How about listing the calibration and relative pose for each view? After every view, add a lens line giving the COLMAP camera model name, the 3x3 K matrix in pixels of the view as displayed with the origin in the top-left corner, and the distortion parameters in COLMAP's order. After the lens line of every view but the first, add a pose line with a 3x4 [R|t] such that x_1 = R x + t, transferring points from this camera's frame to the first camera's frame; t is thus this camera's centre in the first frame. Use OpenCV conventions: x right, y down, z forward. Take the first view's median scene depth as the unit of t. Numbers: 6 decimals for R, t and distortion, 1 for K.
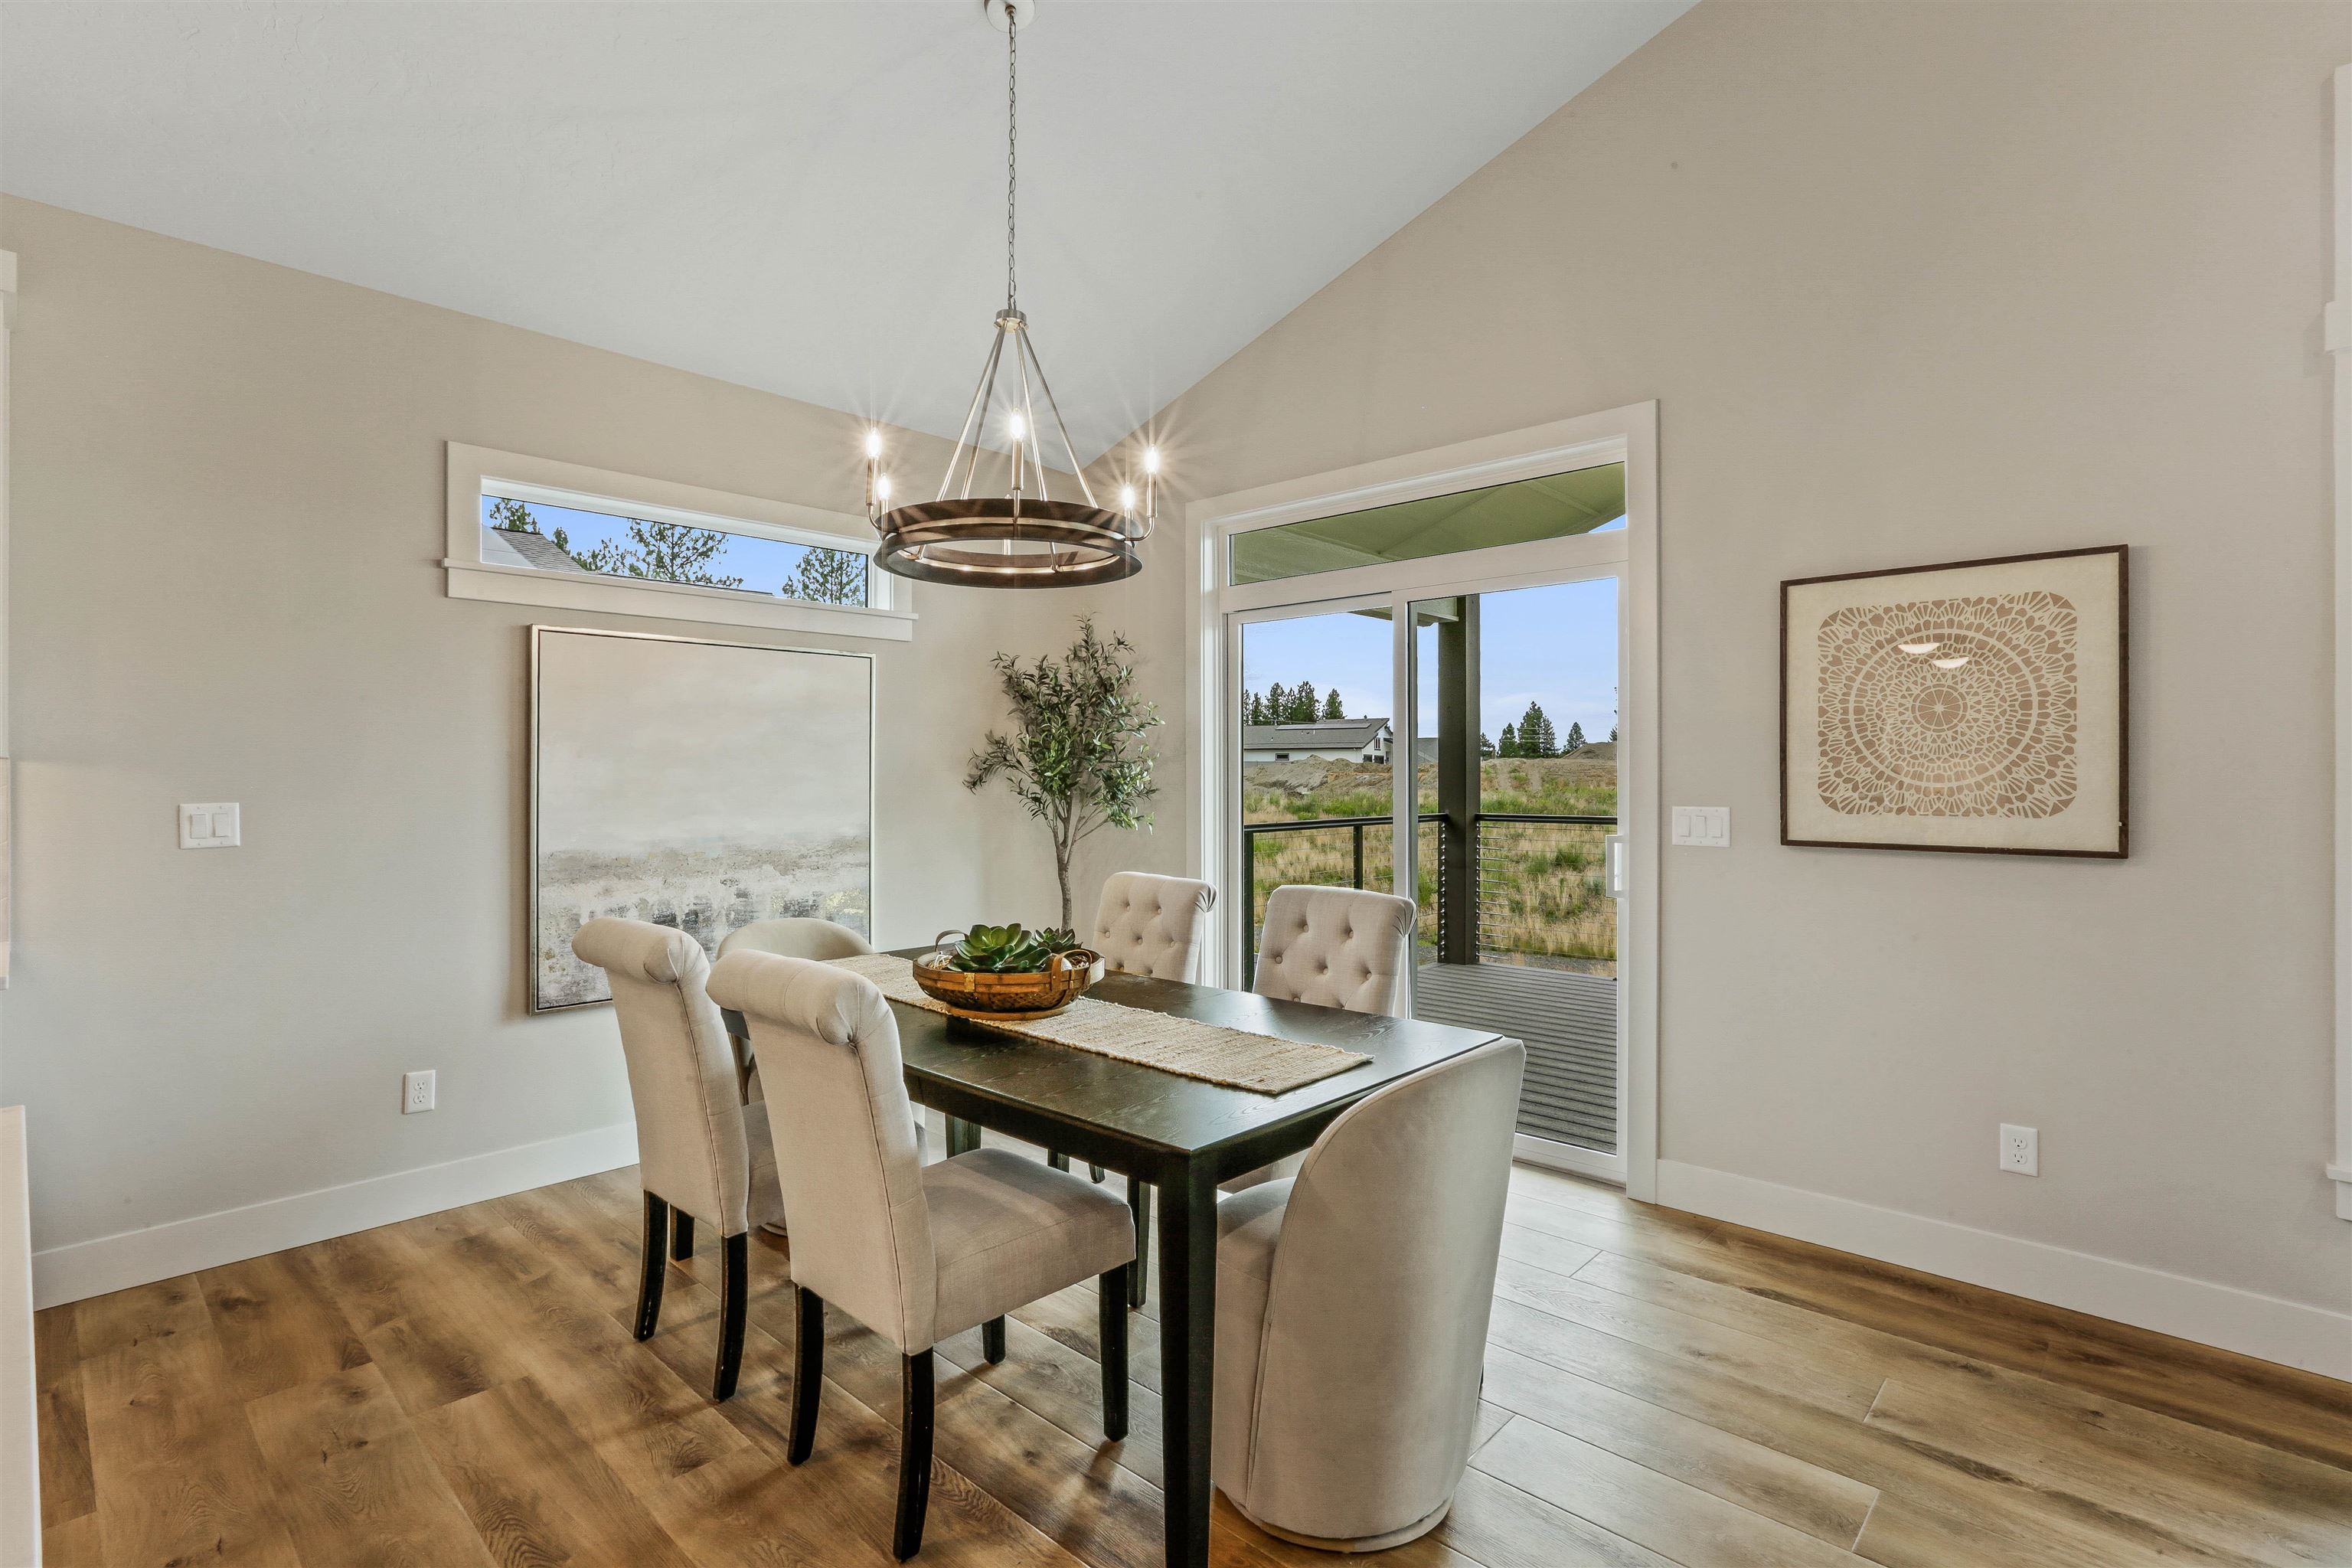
lens RADIAL K [[1122.6, 0, 1204.7], [0, 1122.6, 774.7], [0, 0, 1]] dist [-0.032963, 0.026721]
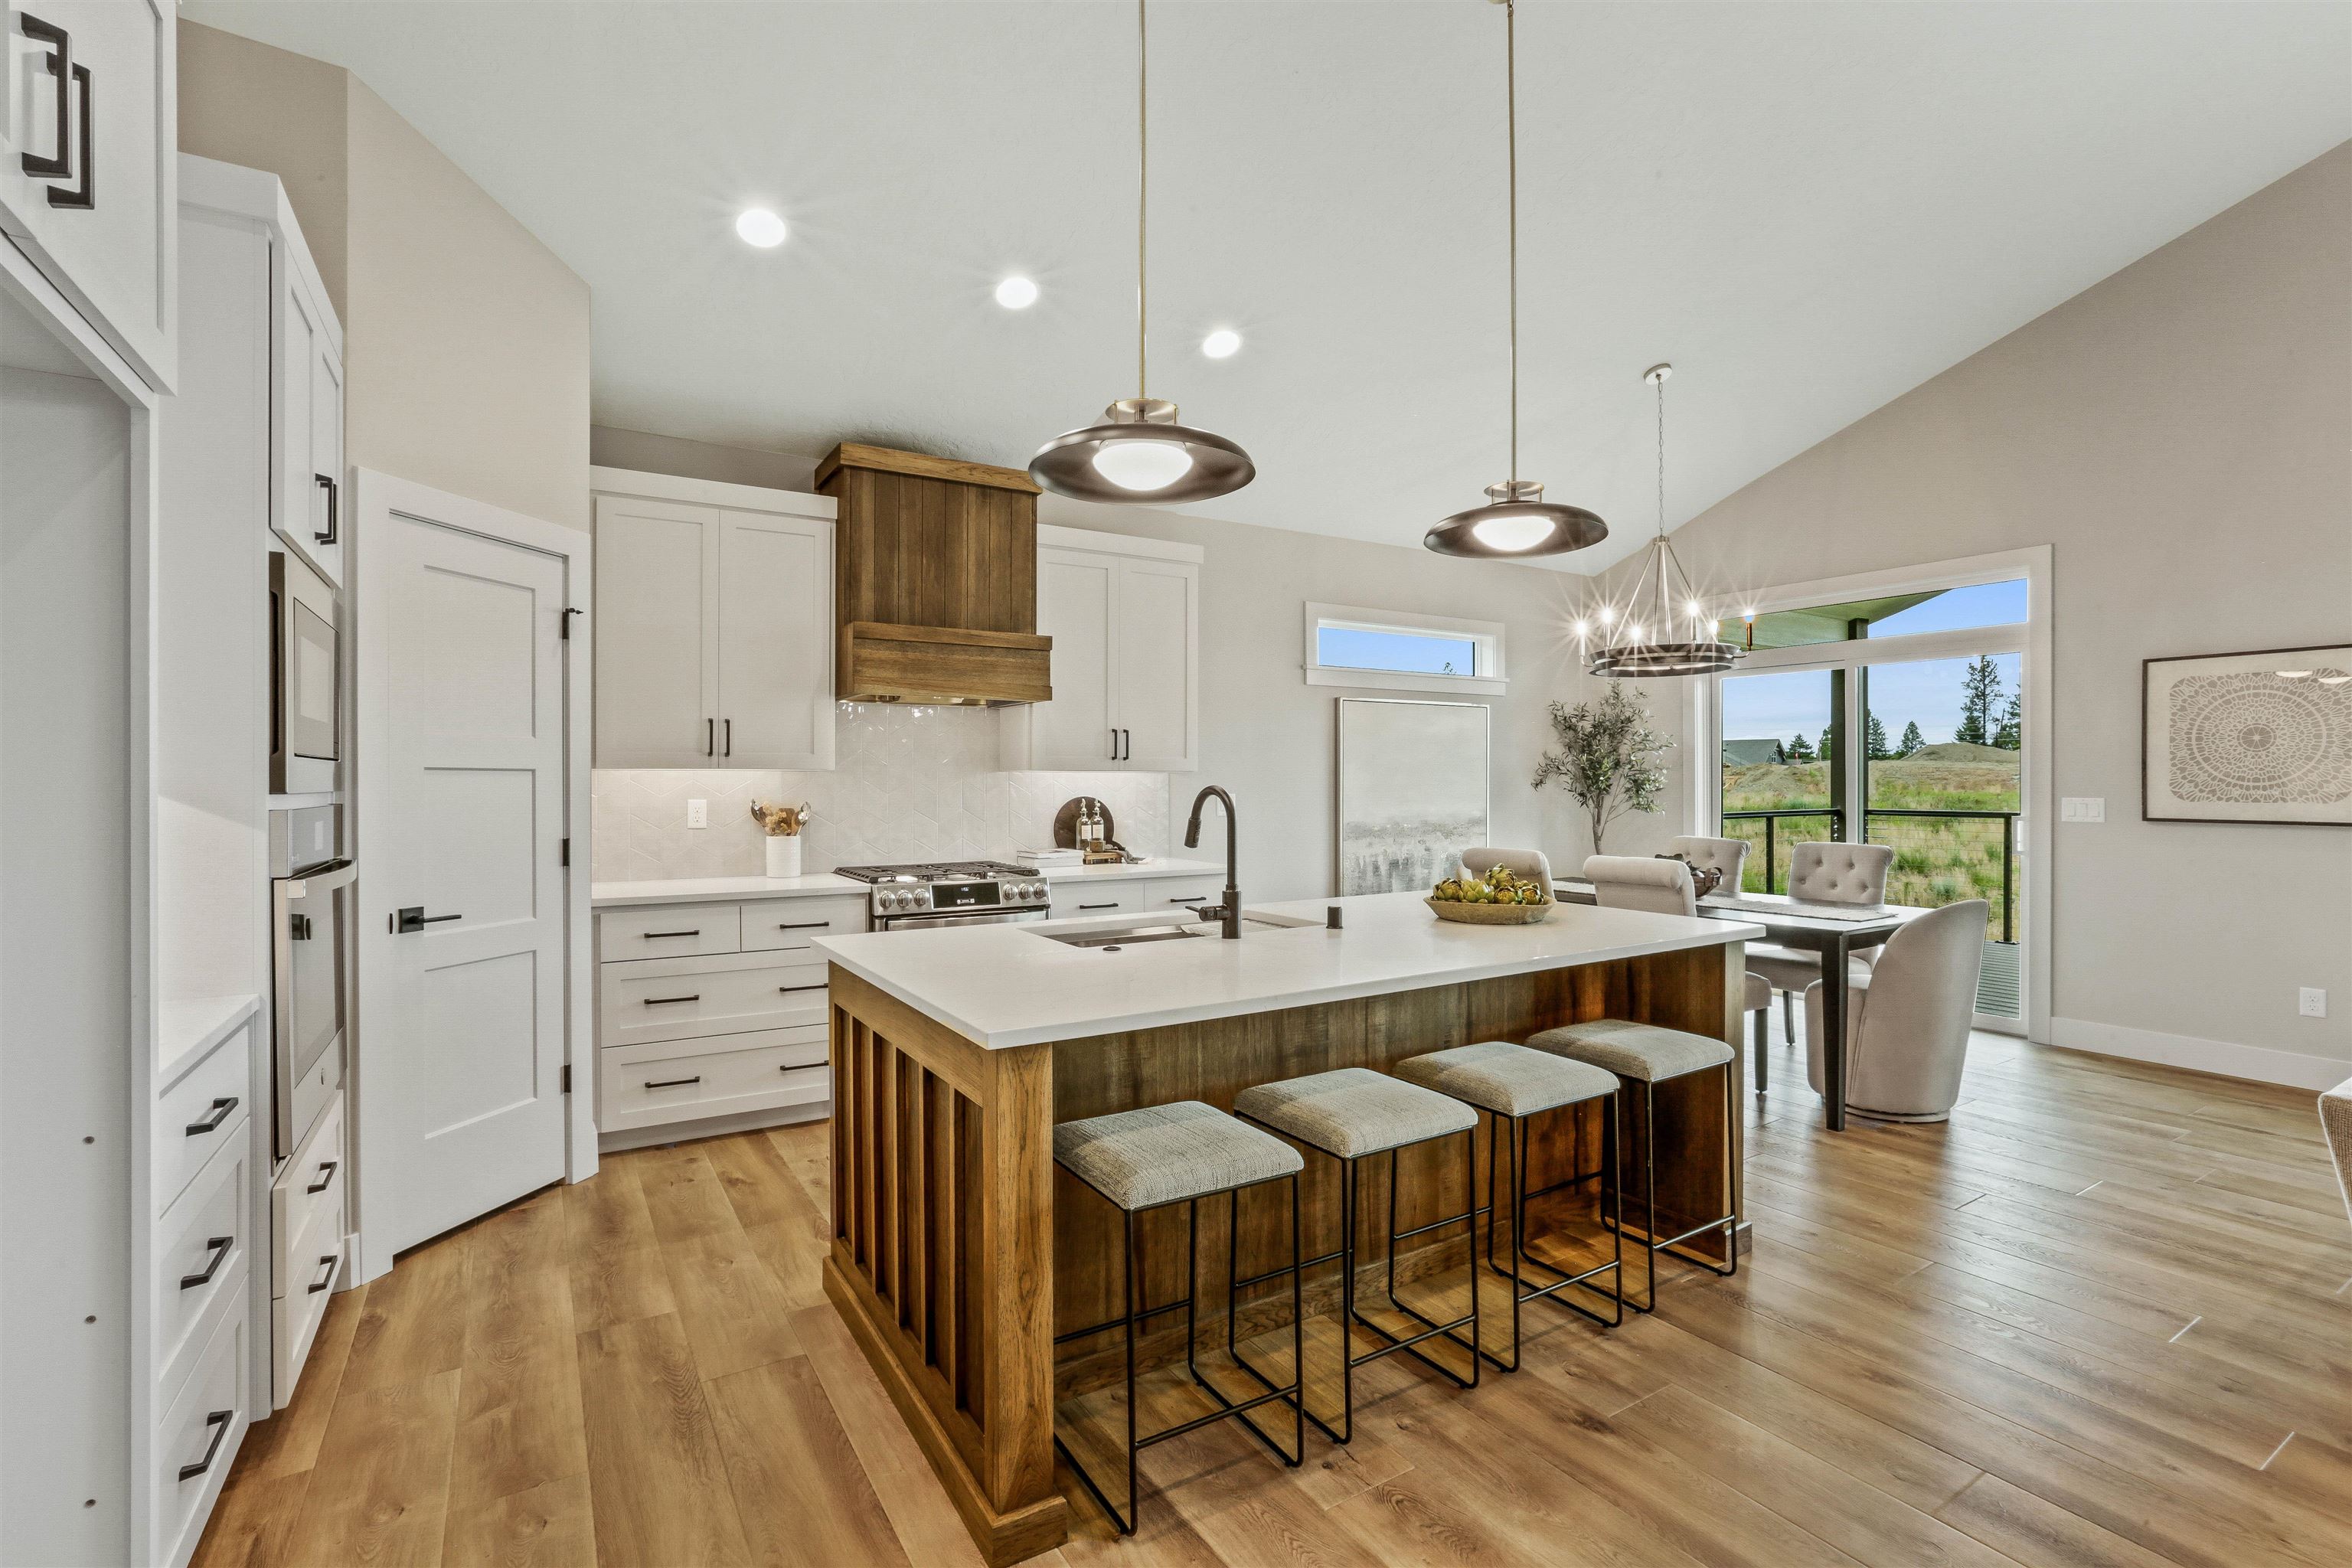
lens RADIAL K [[1064.4, 0, 1173.3], [0, 1064.4, 781.7], [0, 0, 1]] dist [-0.029795, 0.011757]
pose [[0.958304, -0.000780, -0.285751, -0.421752], [0.001635, 0.999995, 0.002751, -0.000944], [0.285747, -0.003104, 0.958300, -0.909491]]
